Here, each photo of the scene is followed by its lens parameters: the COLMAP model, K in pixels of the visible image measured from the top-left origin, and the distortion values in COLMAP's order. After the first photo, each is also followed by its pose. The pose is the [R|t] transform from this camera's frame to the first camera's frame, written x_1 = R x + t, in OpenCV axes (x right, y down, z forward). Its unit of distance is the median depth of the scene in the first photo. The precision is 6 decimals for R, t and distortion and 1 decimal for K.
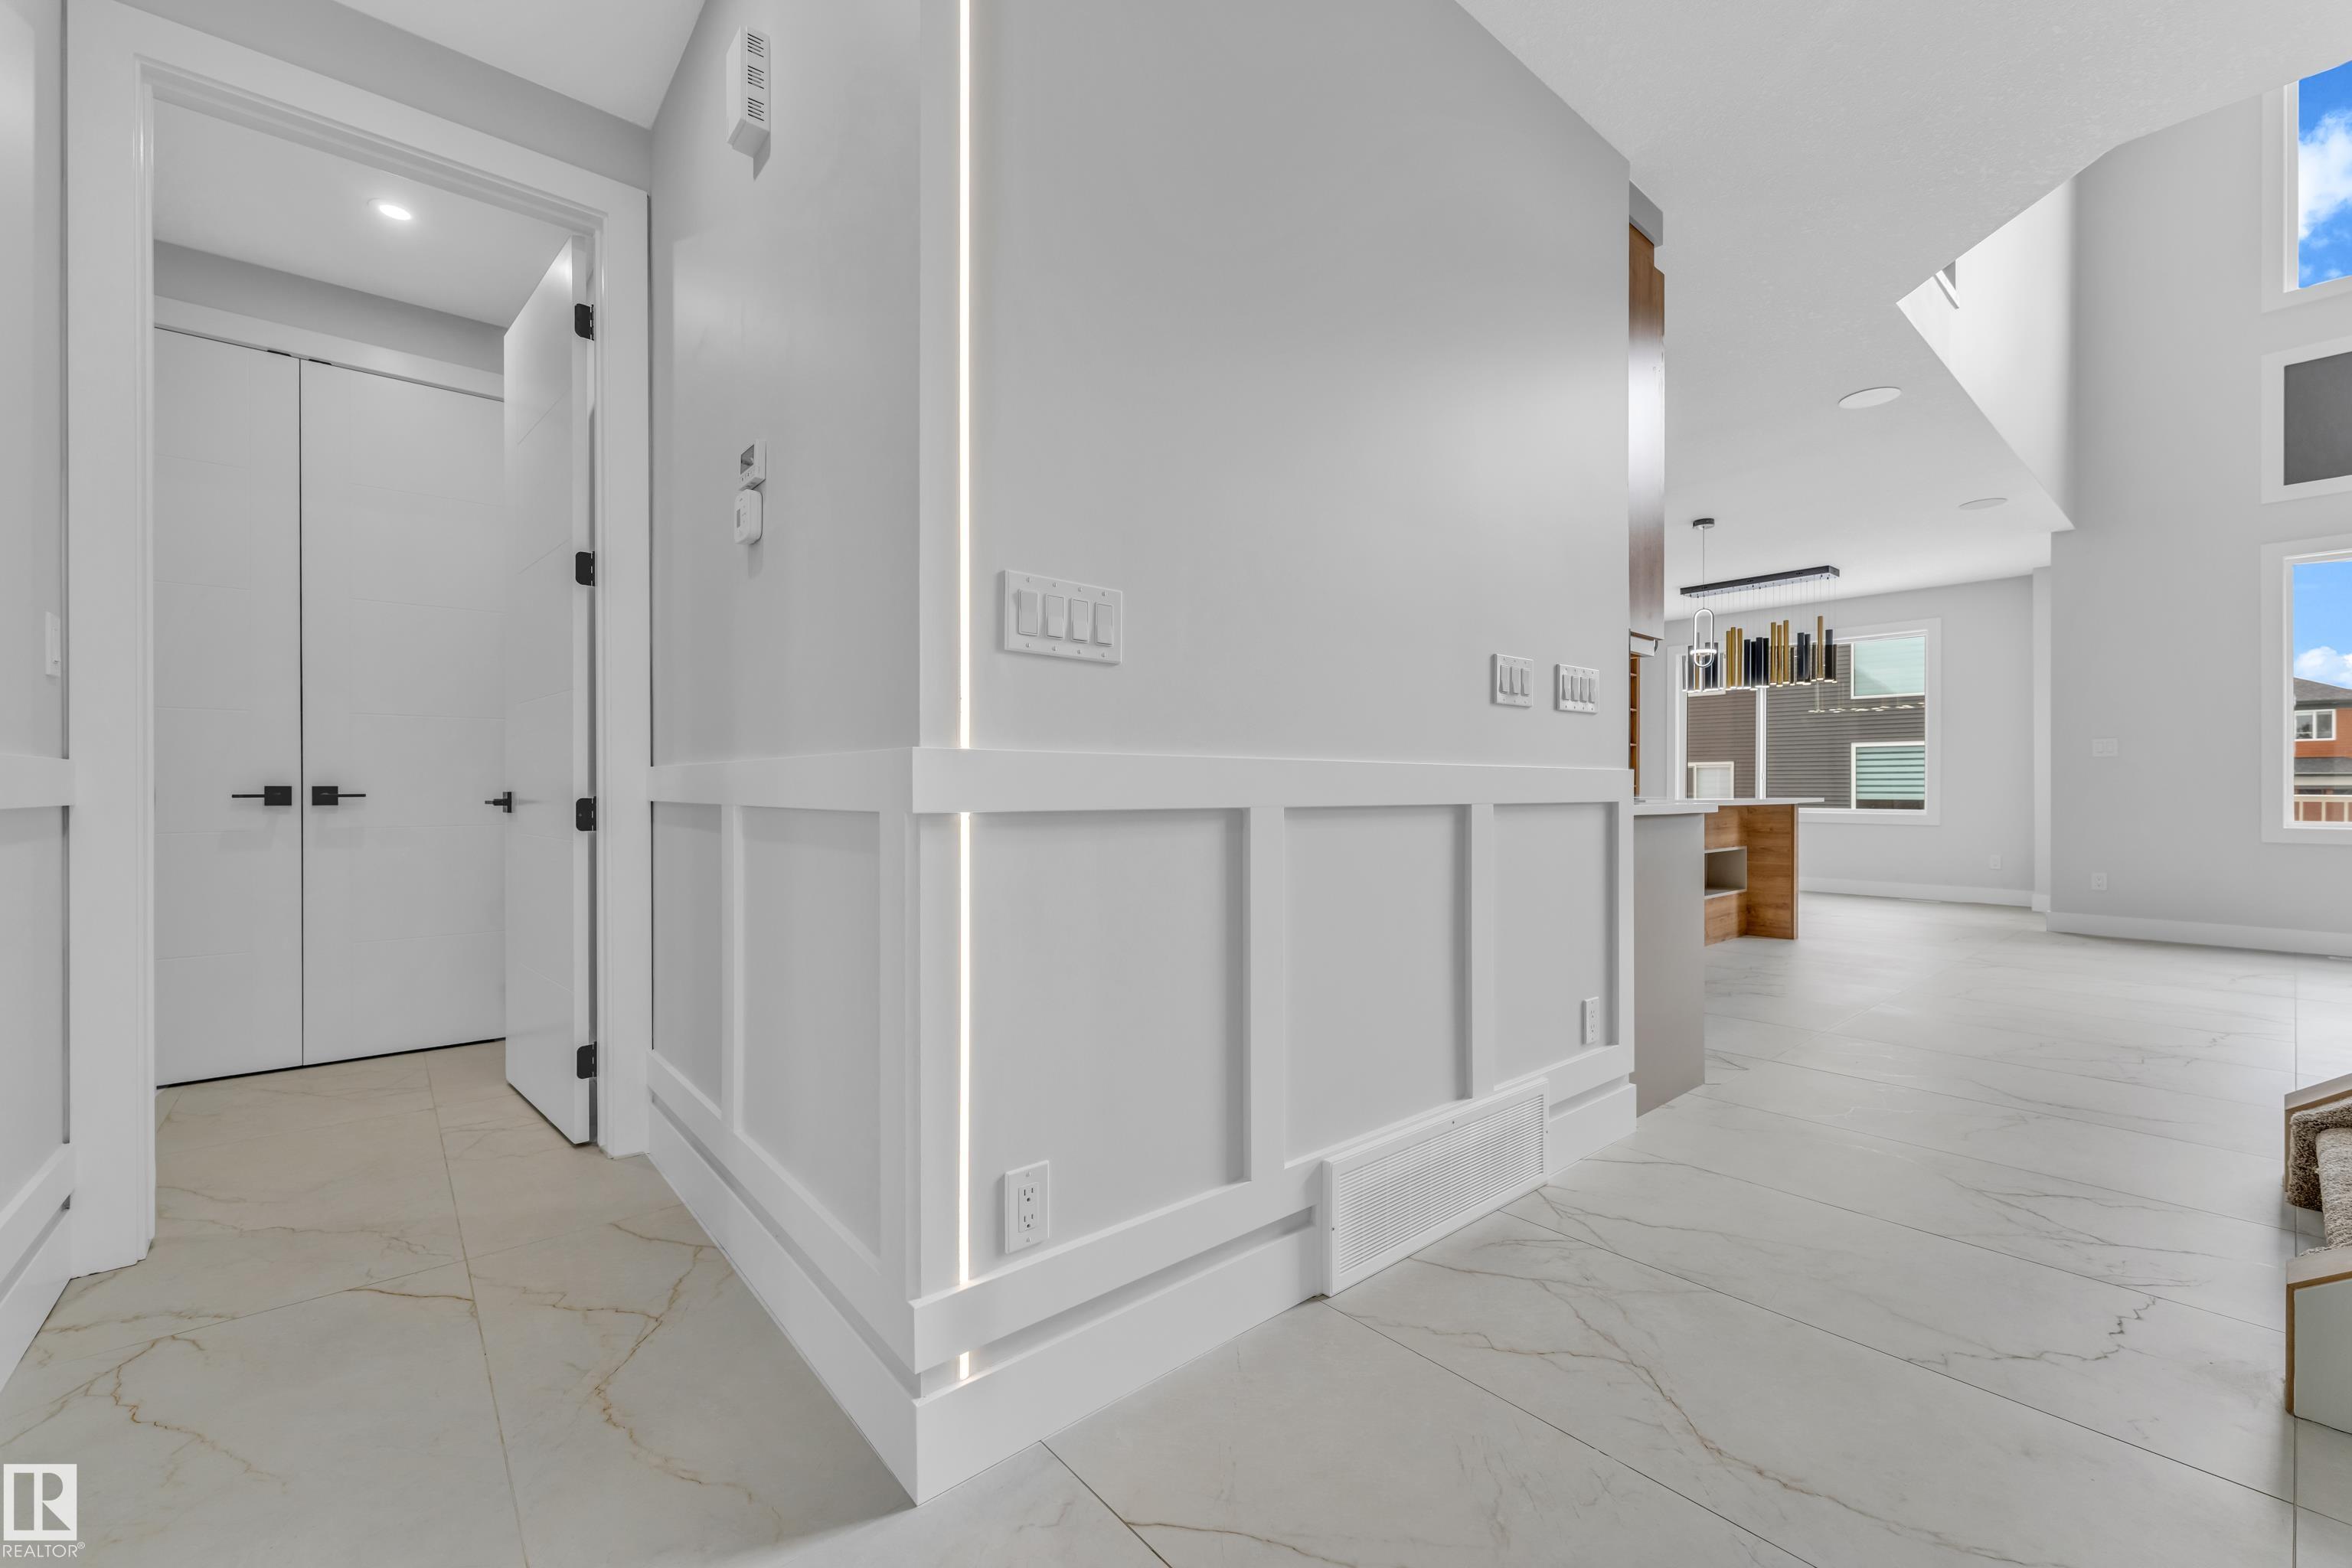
lens RADIAL K [[947.4, 0, 1186.1], [0, 947.4, 779.1], [0, 0, 1]] dist [-0.002488, -0.000413]
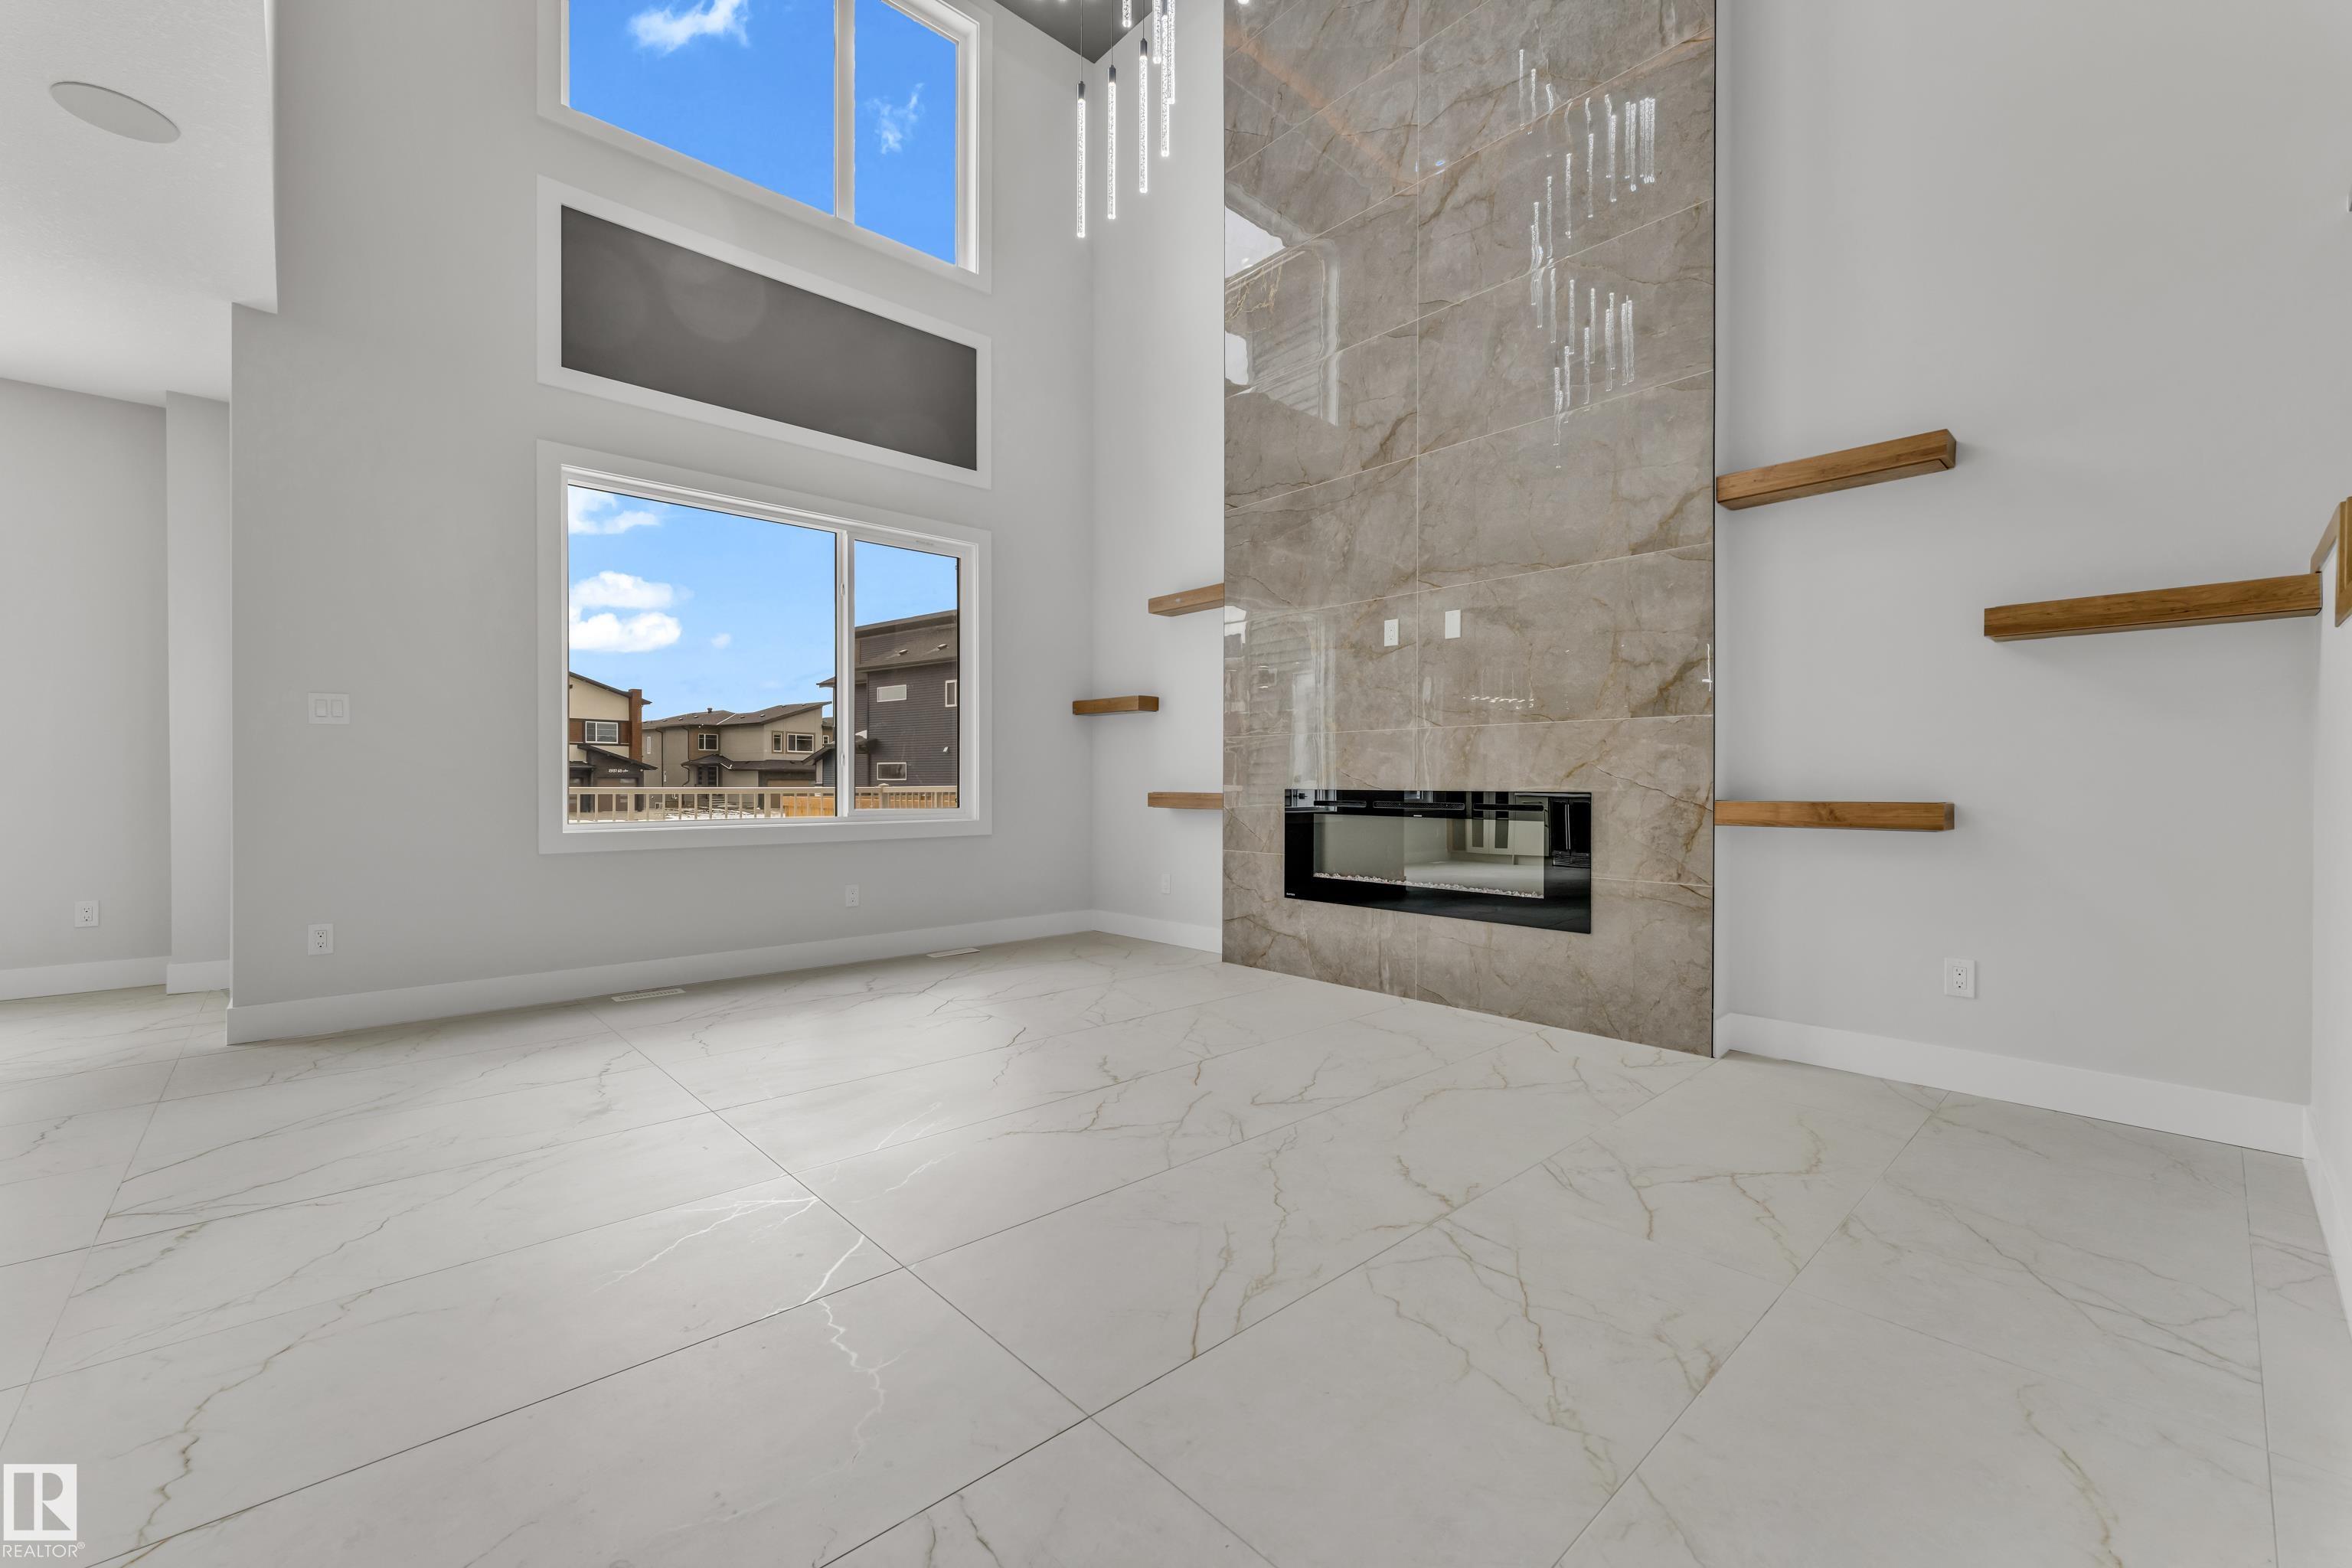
lens RADIAL K [[947.4, 0, 1186.1], [0, 947.4, 779.1], [0, 0, 1]] dist [-0.002488, -0.000413]
pose [[-0.035583, -0.010758, 0.999309, 0.398057], [-0.002188, 0.999941, 0.010686, 0.002213], [-0.999364, -0.001806, -0.035604, 0.530522]]
